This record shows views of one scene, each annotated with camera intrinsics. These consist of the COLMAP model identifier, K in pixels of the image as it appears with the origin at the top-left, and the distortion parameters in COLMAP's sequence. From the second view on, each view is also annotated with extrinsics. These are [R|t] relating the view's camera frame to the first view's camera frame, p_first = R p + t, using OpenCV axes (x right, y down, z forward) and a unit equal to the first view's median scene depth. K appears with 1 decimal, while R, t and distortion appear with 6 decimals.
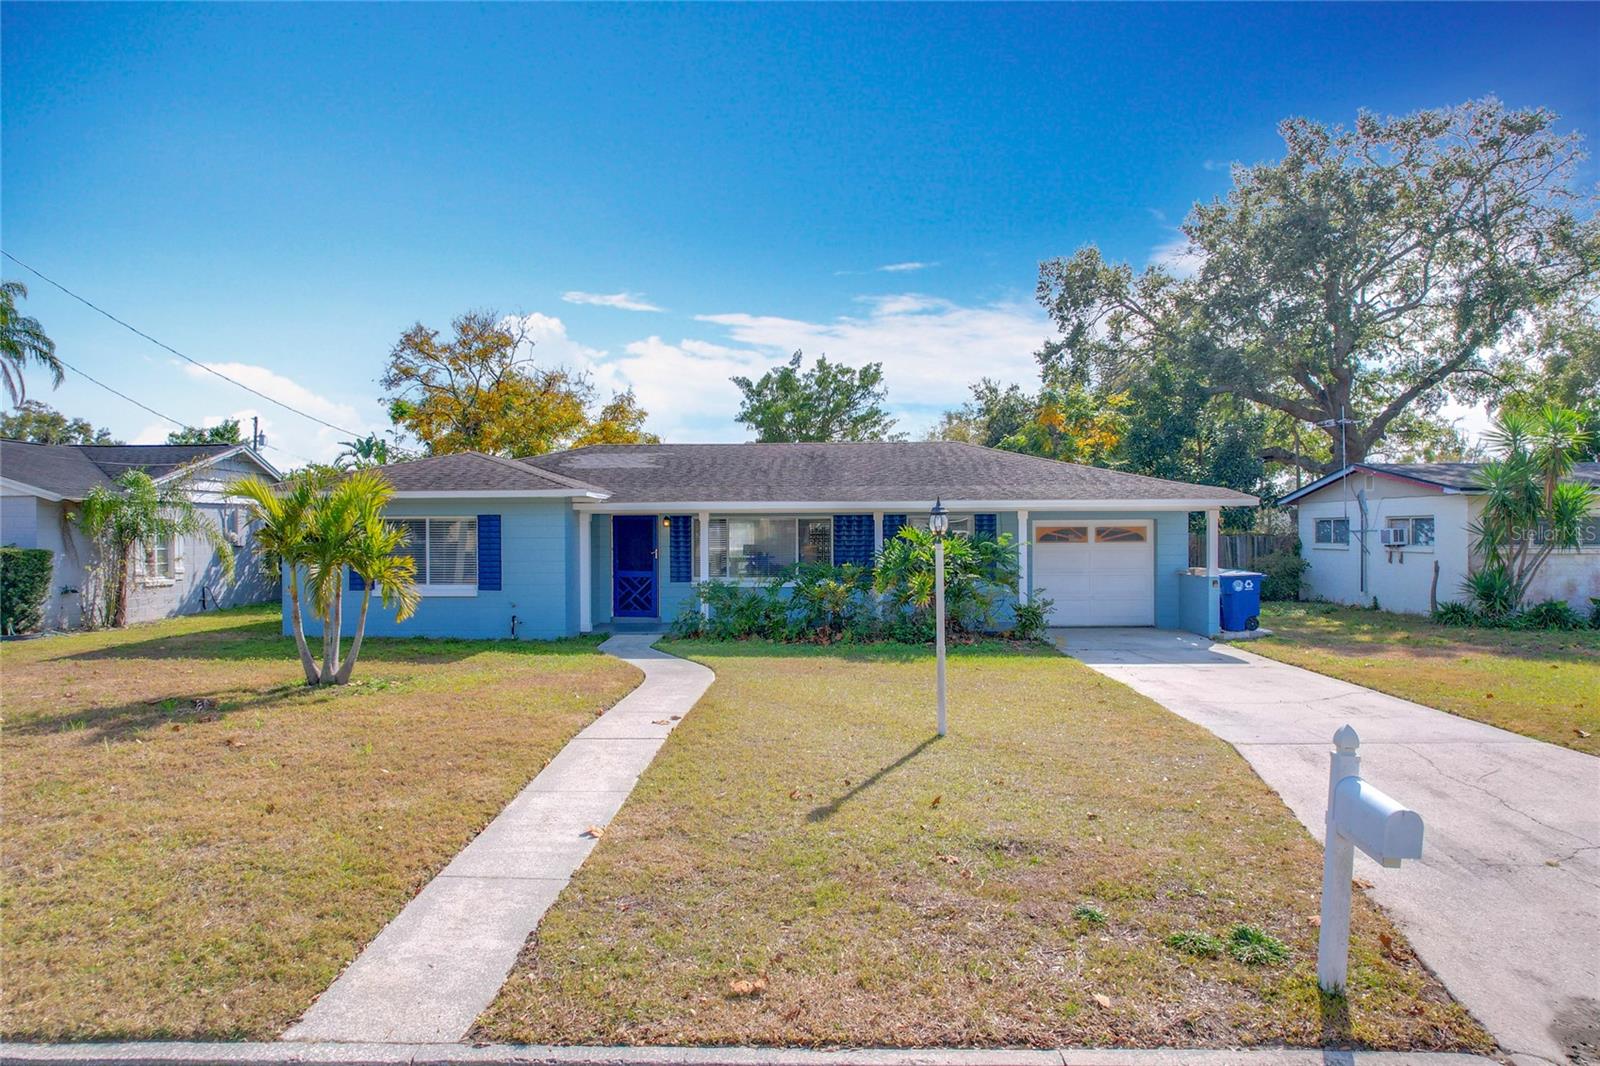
lens RADIAL K [[1024.6, 0, 803.2], [0, 1024.6, 533.4], [0, 0, 1]] dist [-0.075958, 0.069600]
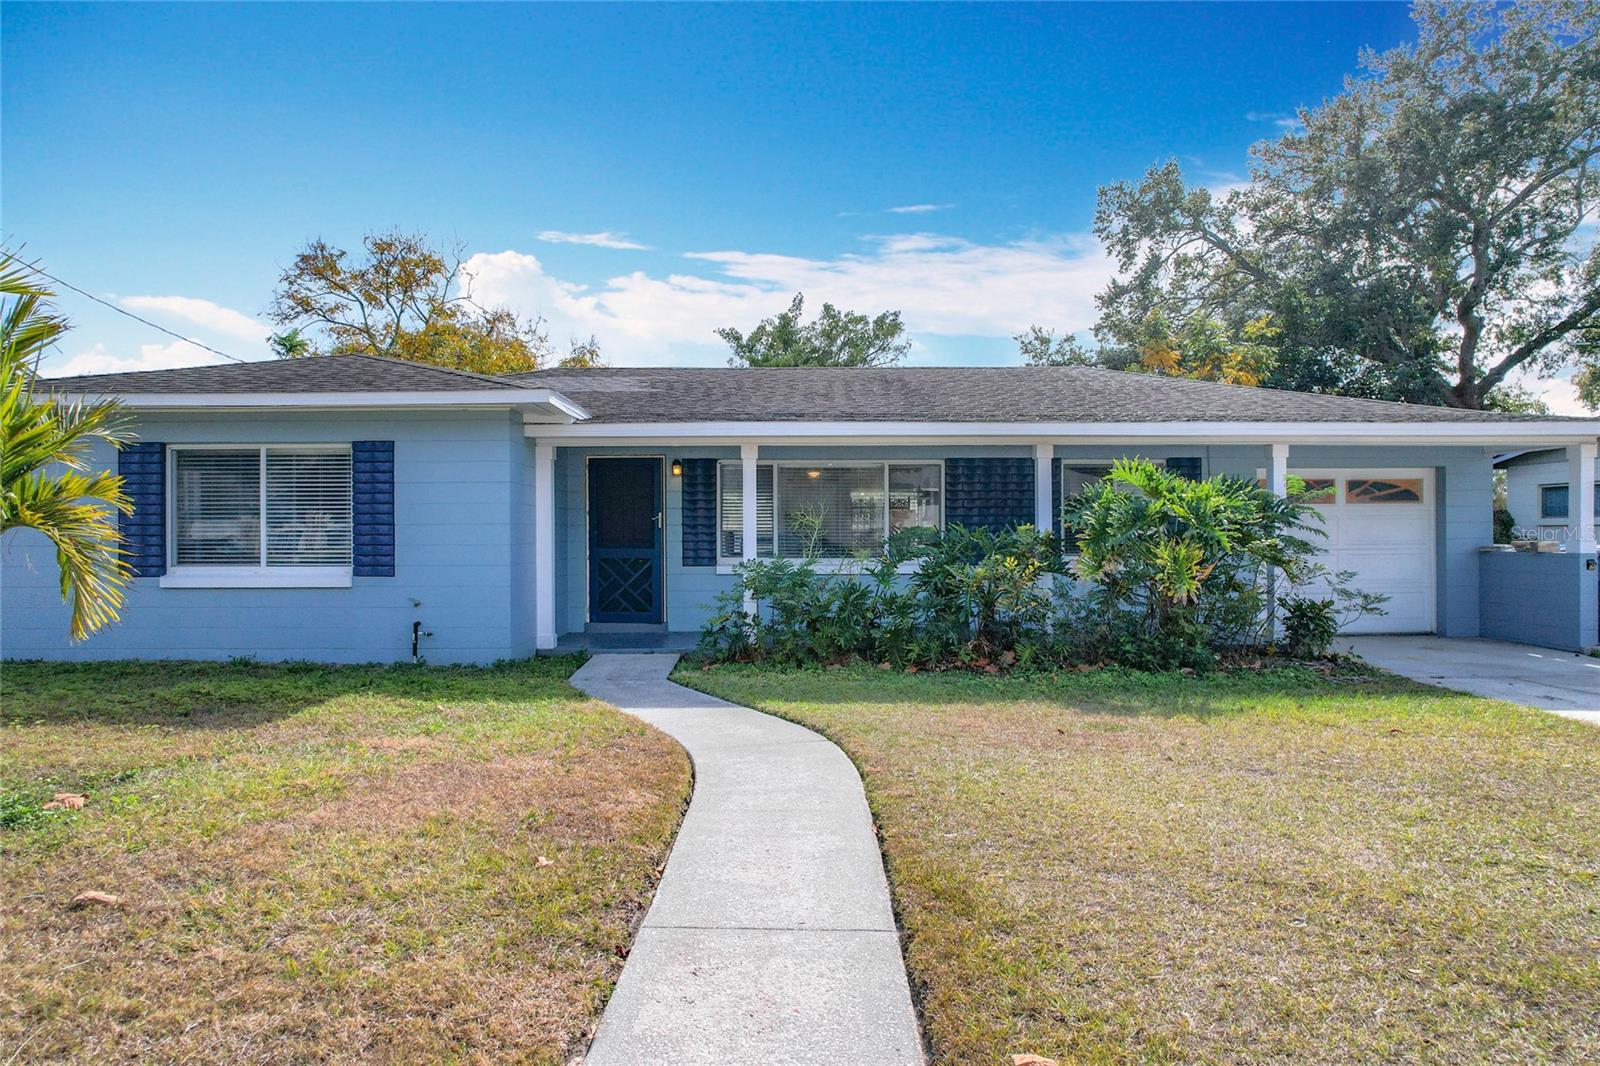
lens RADIAL K [[1027.4, 0, 803.4], [0, 1027.4, 533.9], [0, 0, 1]] dist [-0.075916, 0.069503]
pose [[0.998832, 0.000383, 0.048311, -0.086836], [-0.000292, 0.999998, -0.001900, 0.029240], [-0.048312, 0.001883, 0.998831, 0.377668]]
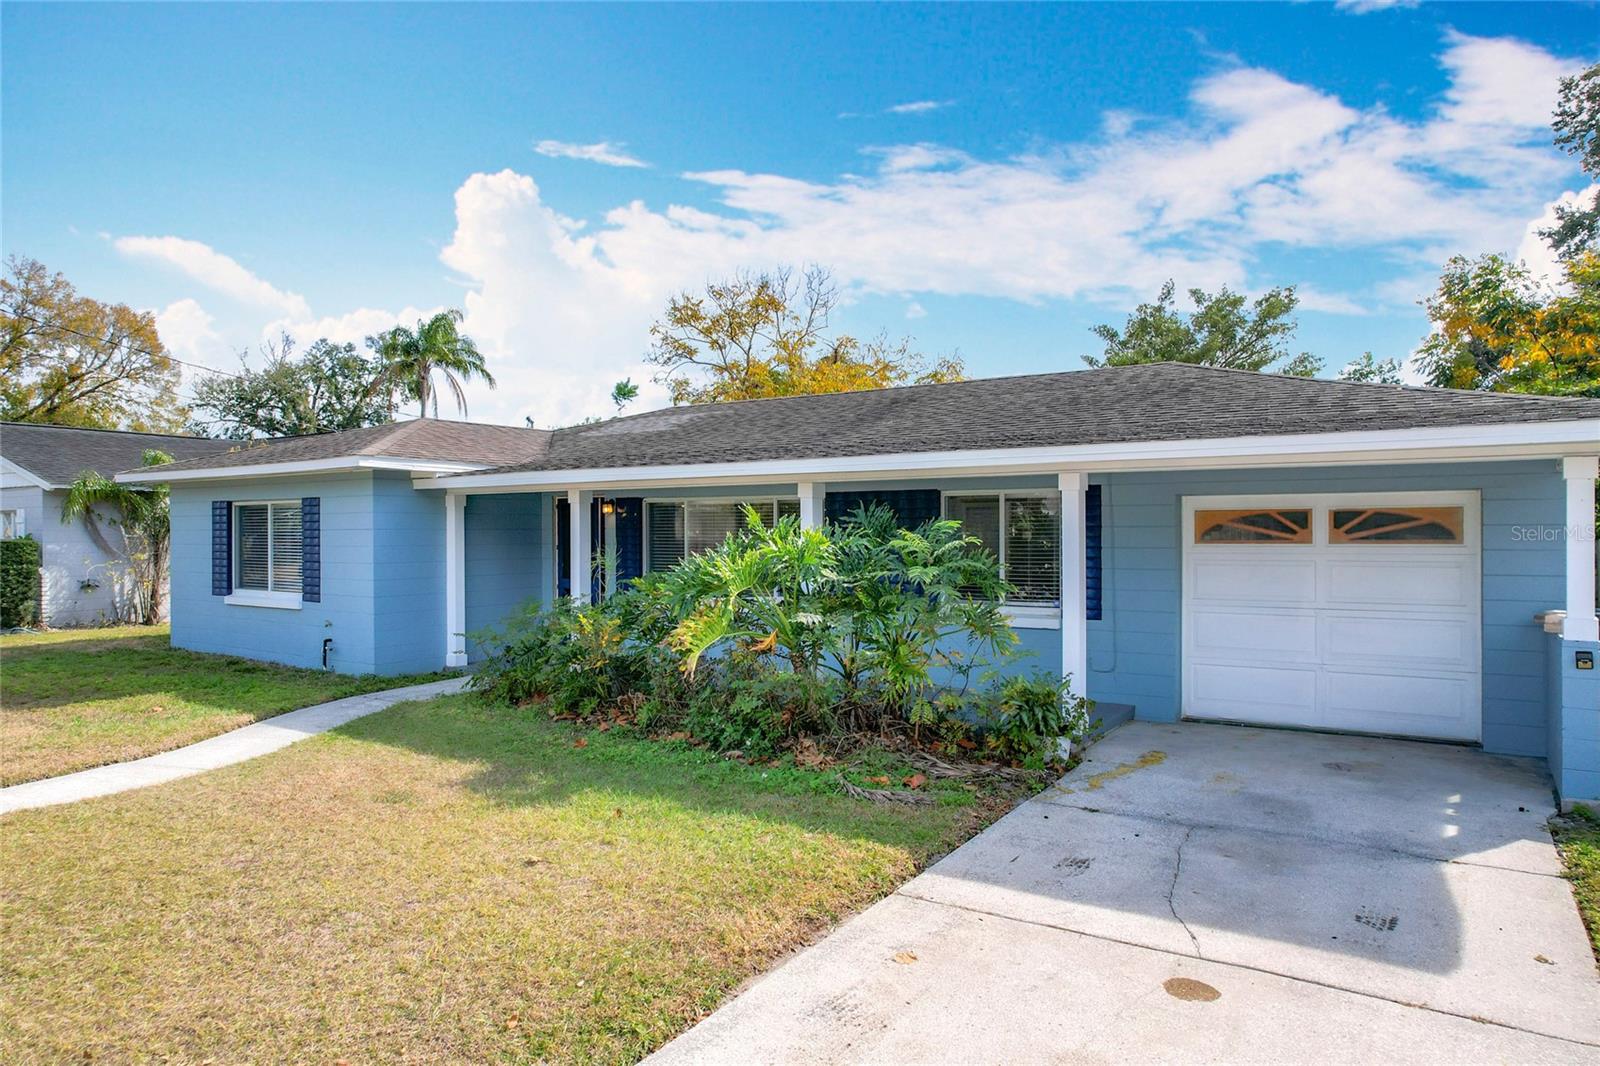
lens RADIAL K [[1032.2, 0, 801.5], [0, 1032.2, 529.2], [0, 0, 1]] dist [-0.078557, 0.066686]
pose [[0.850587, 0.001021, -0.525833, 0.323851], [-0.002732, 0.999993, -0.002478, 0.004290], [0.525827, 0.003544, 0.850584, 0.494777]]
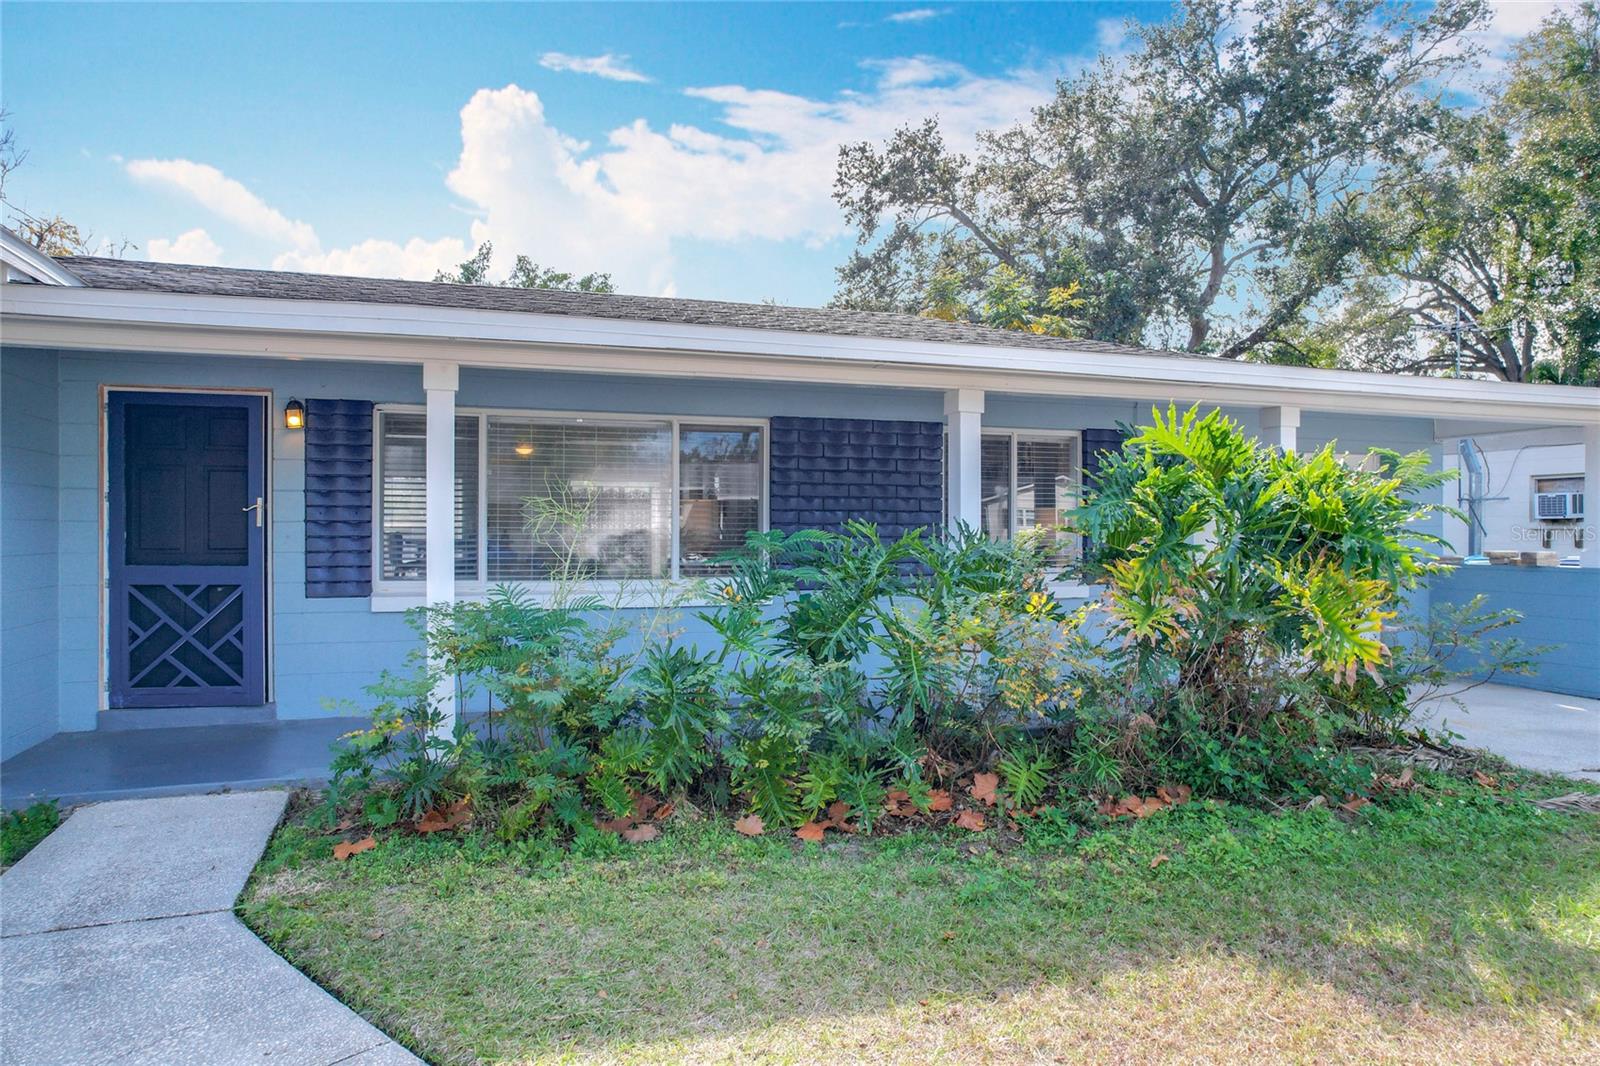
lens RADIAL K [[1024.6, 0, 803.2], [0, 1024.6, 533.4], [0, 0, 1]] dist [-0.075958, 0.069600]
pose [[0.935481, 0.004670, 0.353347, -0.094388], [-0.004405, 0.999989, -0.001555, 0.026341], [-0.353351, -0.000102, 0.935491, 0.633439]]
